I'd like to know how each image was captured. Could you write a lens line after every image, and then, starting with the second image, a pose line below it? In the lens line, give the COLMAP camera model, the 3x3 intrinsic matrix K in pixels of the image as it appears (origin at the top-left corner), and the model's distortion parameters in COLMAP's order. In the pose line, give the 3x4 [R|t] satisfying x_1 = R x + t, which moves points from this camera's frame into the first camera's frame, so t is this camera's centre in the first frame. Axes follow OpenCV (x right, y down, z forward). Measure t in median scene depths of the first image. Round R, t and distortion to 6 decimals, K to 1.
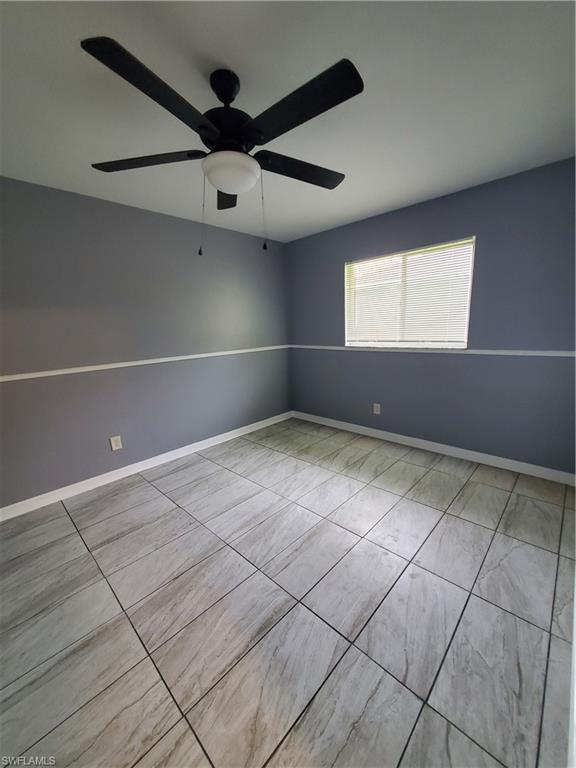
lens RADIAL K [[302.9, 0, 291.1], [0, 302.9, 382.9], [0, 0, 1]] dist [0.001180, -0.000167]
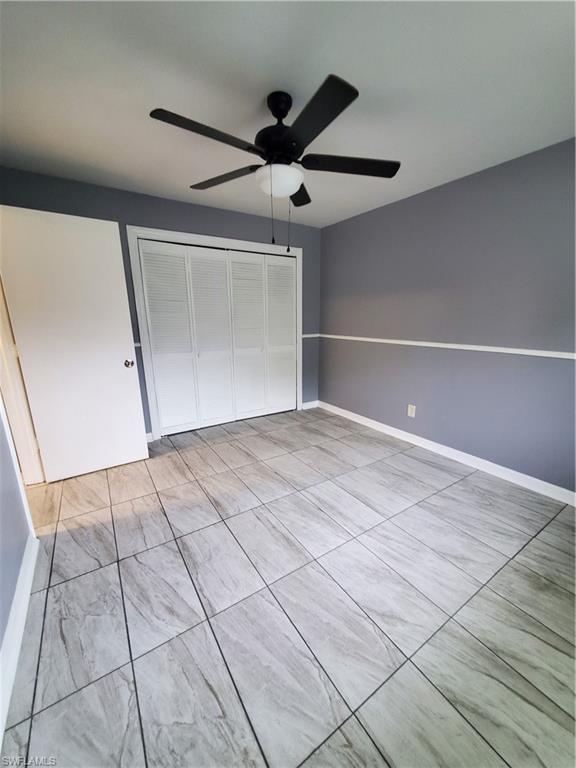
lens RADIAL K [[302.9, 0, 291.1], [0, 302.9, 382.9], [0, 0, 1]] dist [0.001180, -0.000167]
pose [[-0.220286, 0.253880, -0.941817, 0.796321], [-0.171829, 0.940336, 0.293671, -0.218915], [0.960182, 0.226523, -0.163519, 1.023979]]
